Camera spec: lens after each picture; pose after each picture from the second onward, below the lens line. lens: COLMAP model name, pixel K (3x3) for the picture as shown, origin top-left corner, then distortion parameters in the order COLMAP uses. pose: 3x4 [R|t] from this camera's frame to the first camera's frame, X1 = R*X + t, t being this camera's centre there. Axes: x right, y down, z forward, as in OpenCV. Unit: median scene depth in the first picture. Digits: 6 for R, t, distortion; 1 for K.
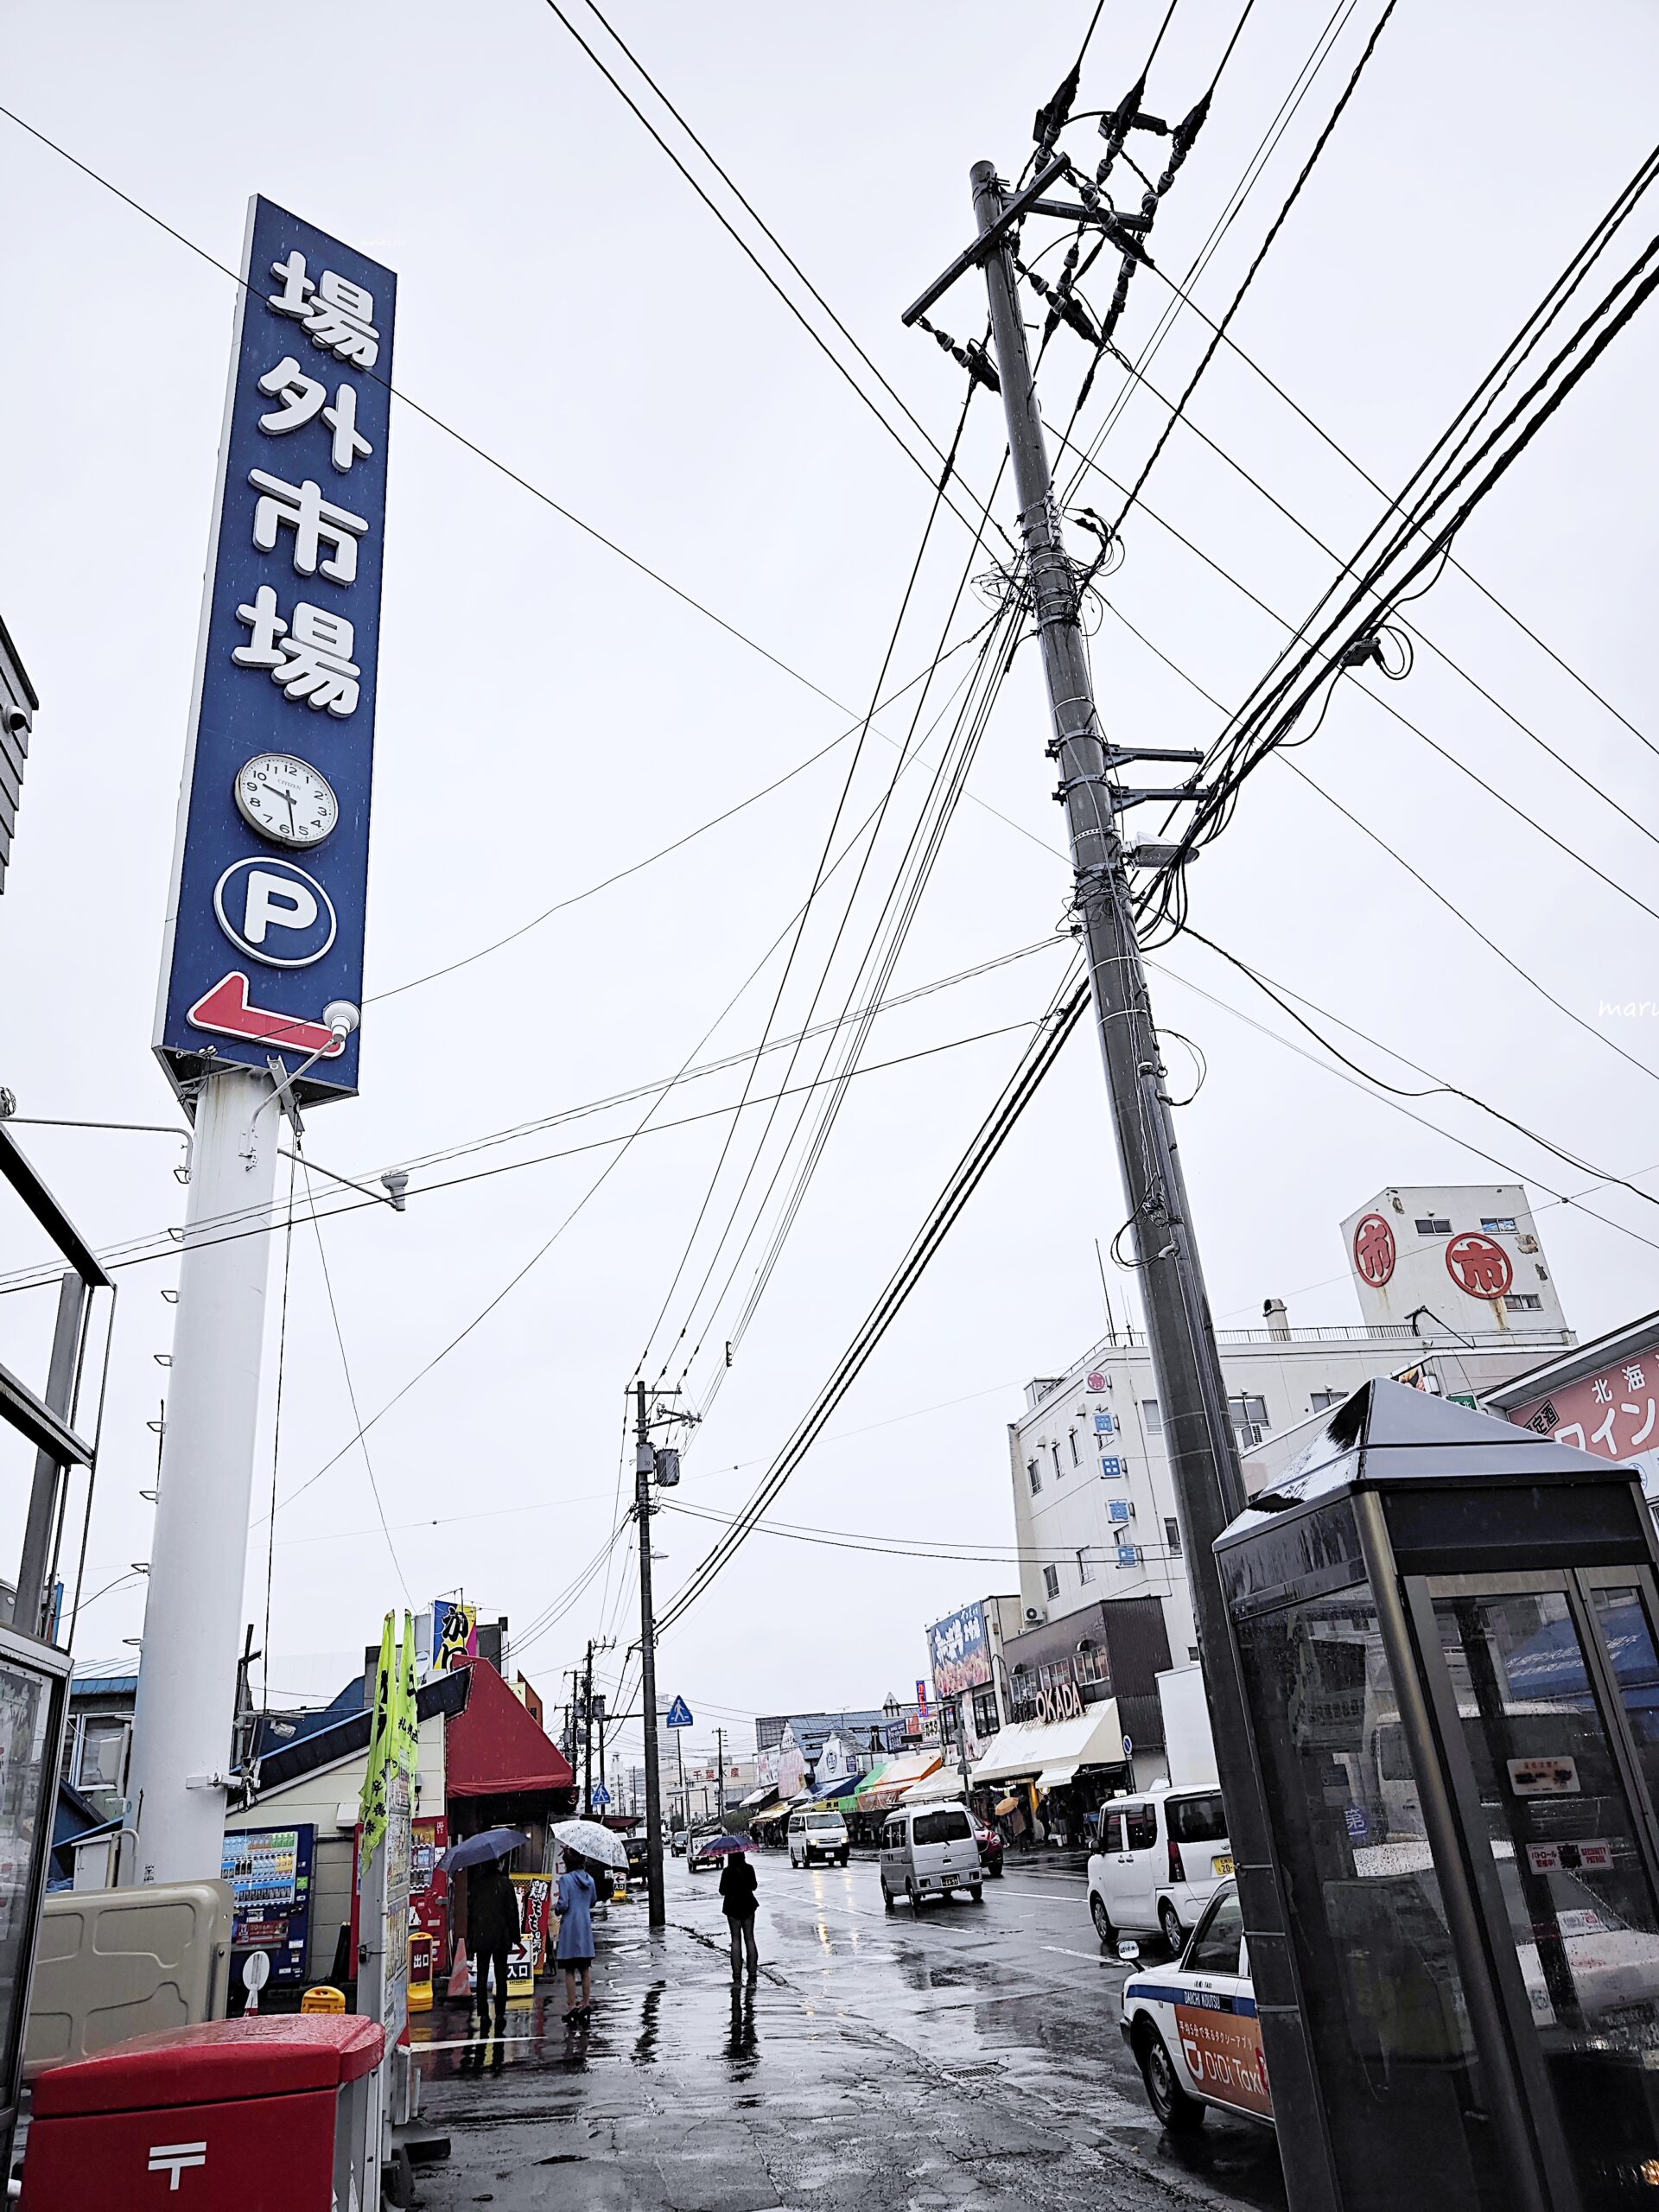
lens RADIAL K [[1522.6, 0, 829.5], [0, 1522.6, 1106.0], [0, 0, 1]] dist [0.048493, 0.000902]
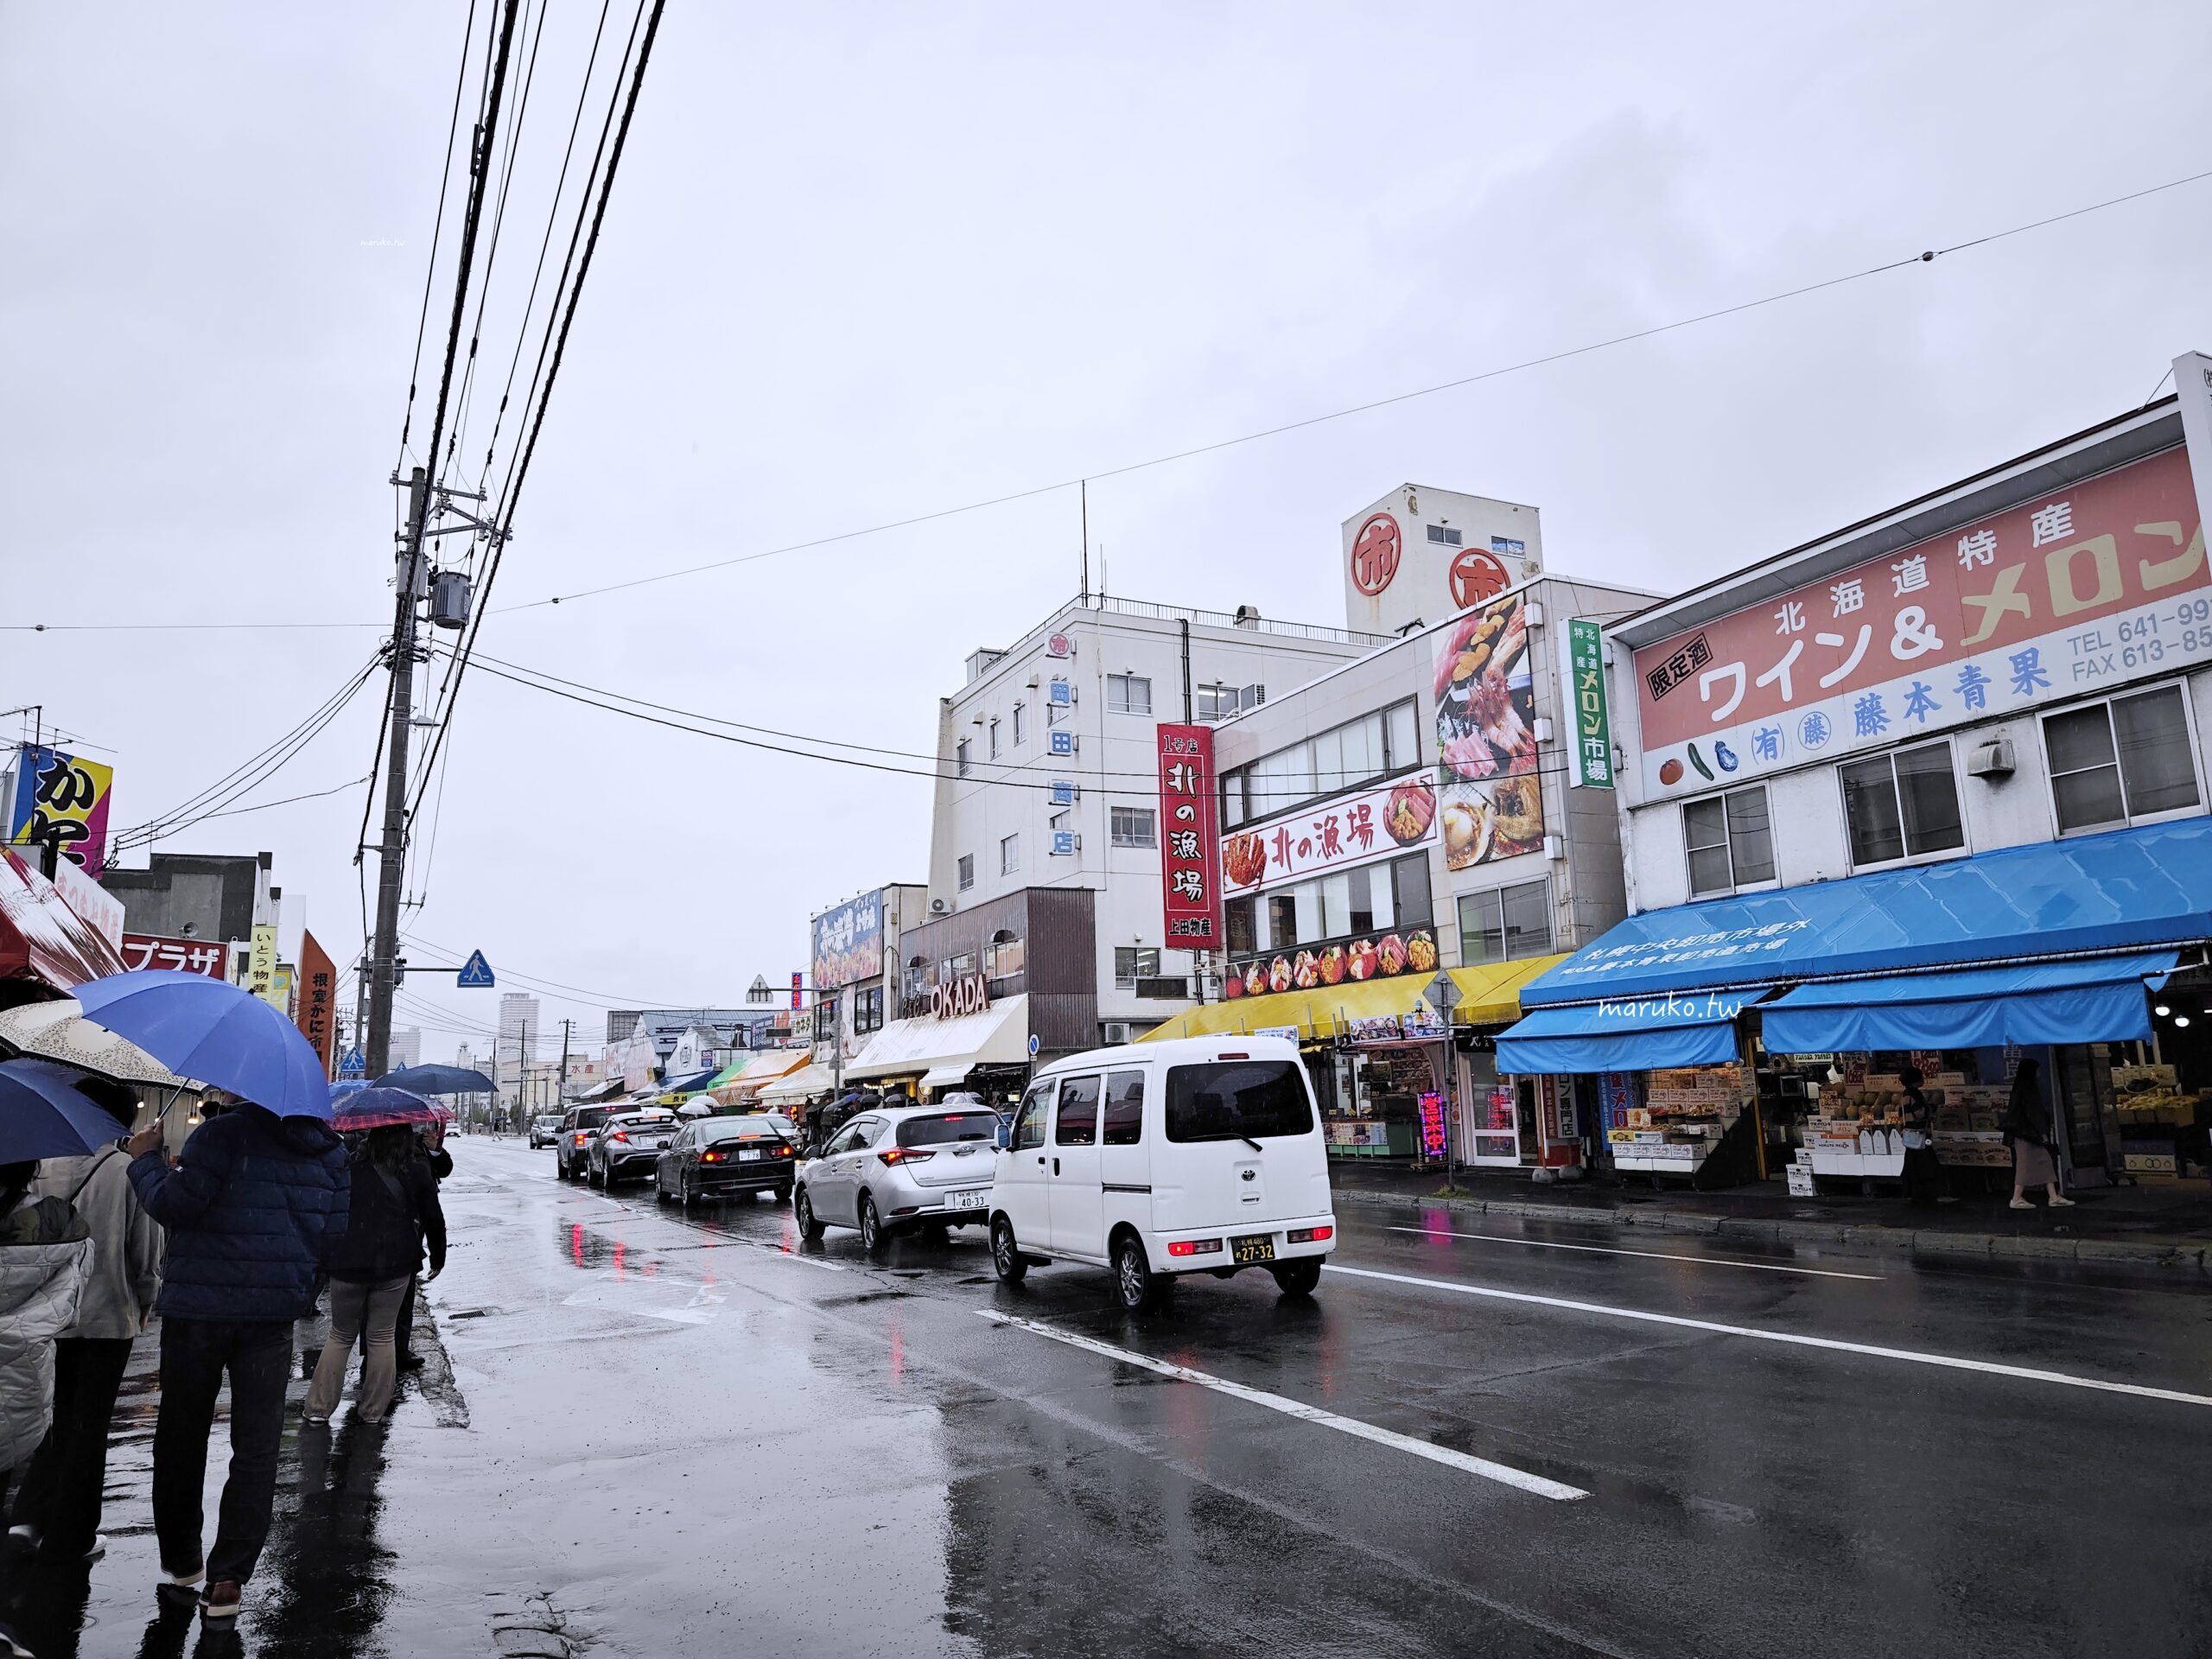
lens RADIAL K [[1487.0, 0, 1115.0], [0, 1487.0, 772.7], [0, 0, 1]] dist [0.133521, -0.131468]
pose [[0.962325, 0.117872, 0.245025, 0.011245], [-0.164201, 0.970204, 0.178164, 0.088803], [-0.216723, -0.211684, 0.953006, 0.179887]]
